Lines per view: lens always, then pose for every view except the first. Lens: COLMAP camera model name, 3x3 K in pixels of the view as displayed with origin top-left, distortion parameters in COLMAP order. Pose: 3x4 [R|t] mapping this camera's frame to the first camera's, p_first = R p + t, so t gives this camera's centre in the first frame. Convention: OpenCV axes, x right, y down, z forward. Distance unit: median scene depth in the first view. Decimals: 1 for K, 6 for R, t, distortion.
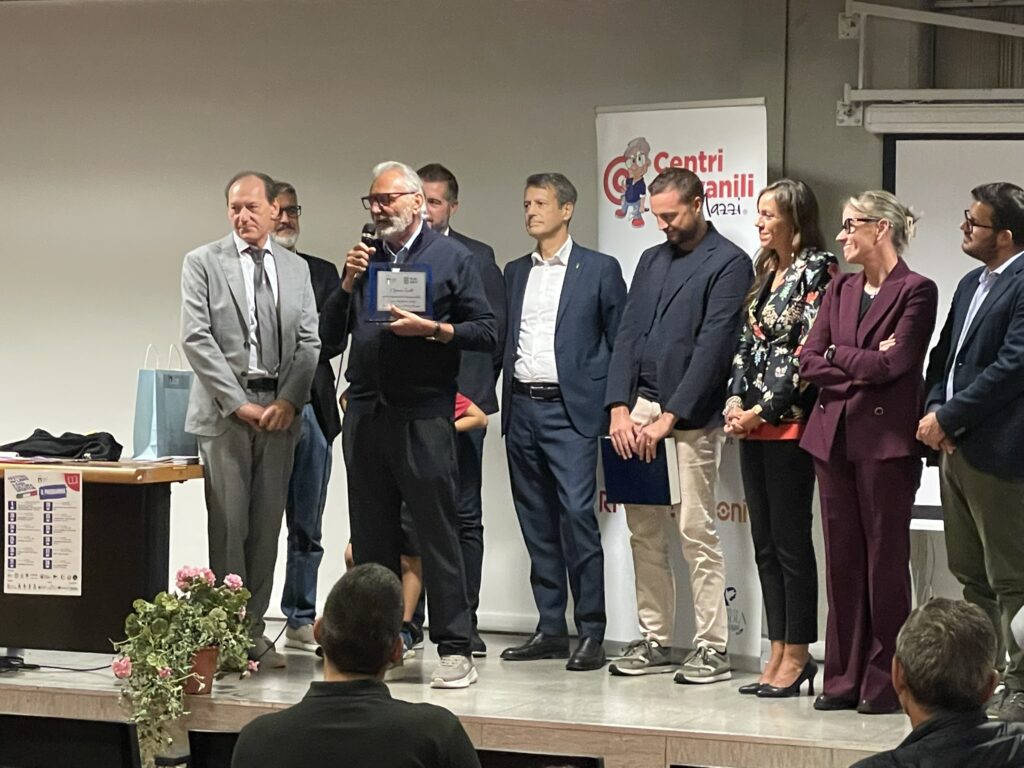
lens RADIAL K [[2897.8, 0, 529.6], [0, 2897.8, 383.1], [0, 0, 1]] dist [-0.013973, 1.300269]
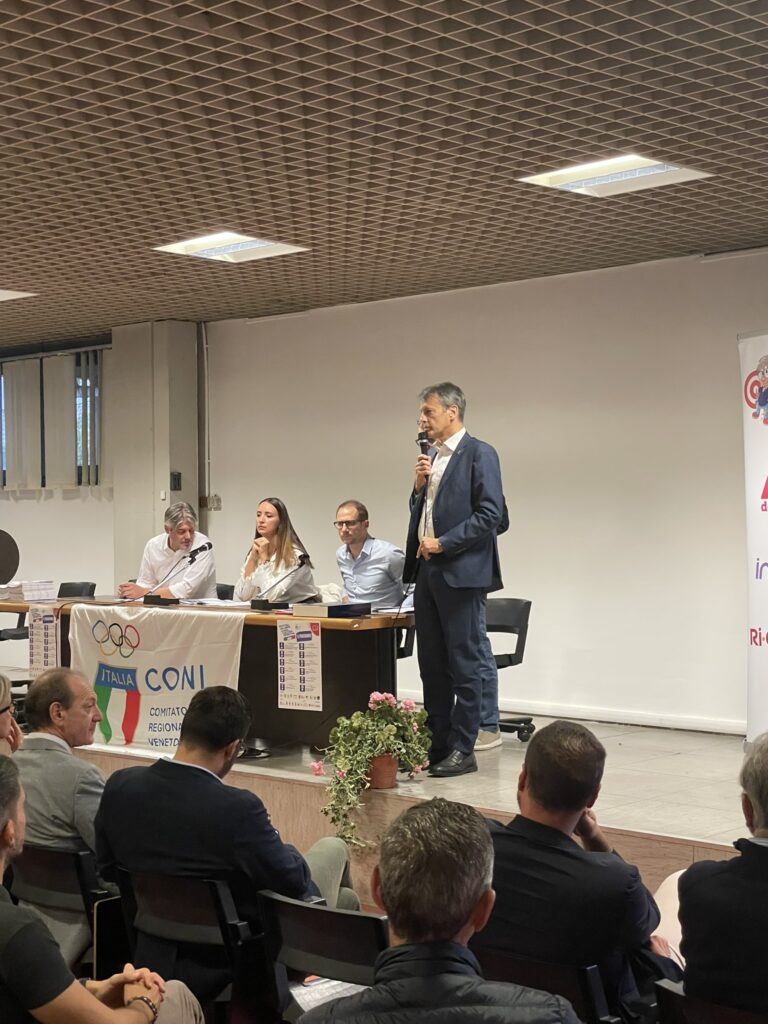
lens RADIAL K [[1597.0, 0, 404.6], [0, 1597.0, 513.6], [0, 0, 1]] dist [-0.002029, 1.171794]
pose [[0.925917, -0.033269, -0.376259, 0.159002], [0.027229, 0.999401, -0.021360, -0.003360], [0.376745, 0.009532, 0.926268, 0.284346]]
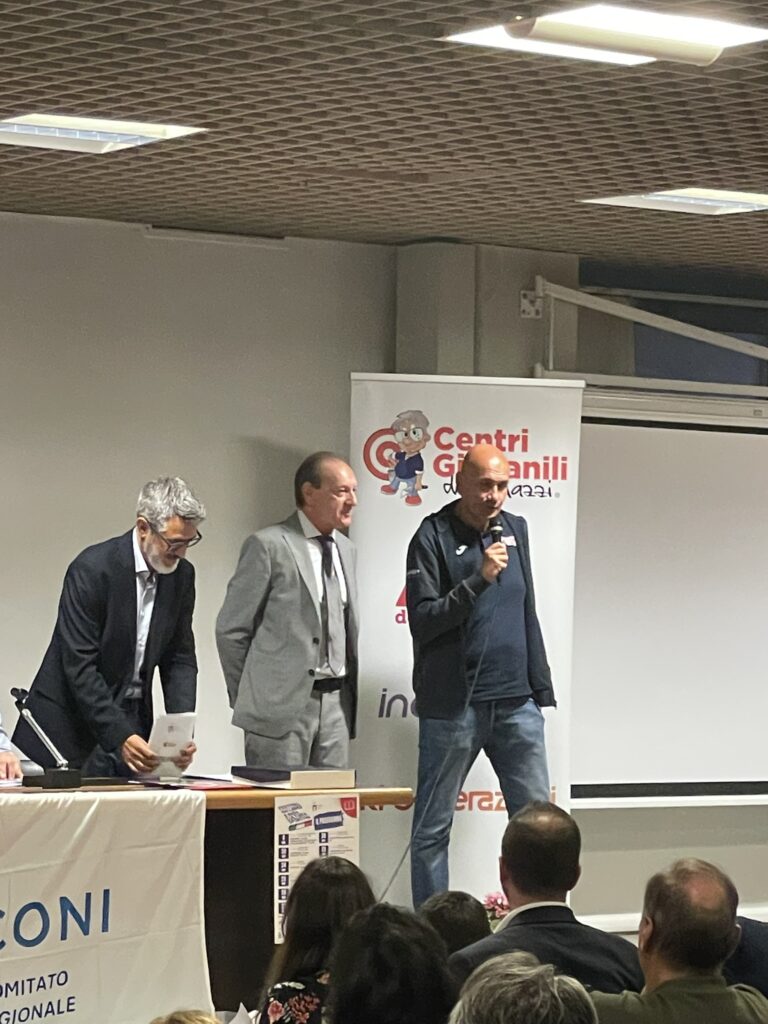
lens RADIAL K [[3666.1, 0, 384.0], [0, 3666.1, 512.0], [0, 0, 1]] dist [0.145775, -0.226852]
pose [[0.549992, 0.009083, 0.835121, -0.987718], [0.004042, 0.999900, -0.013537, -0.036201], [-0.835160, 0.010820, 0.549900, 0.359744]]
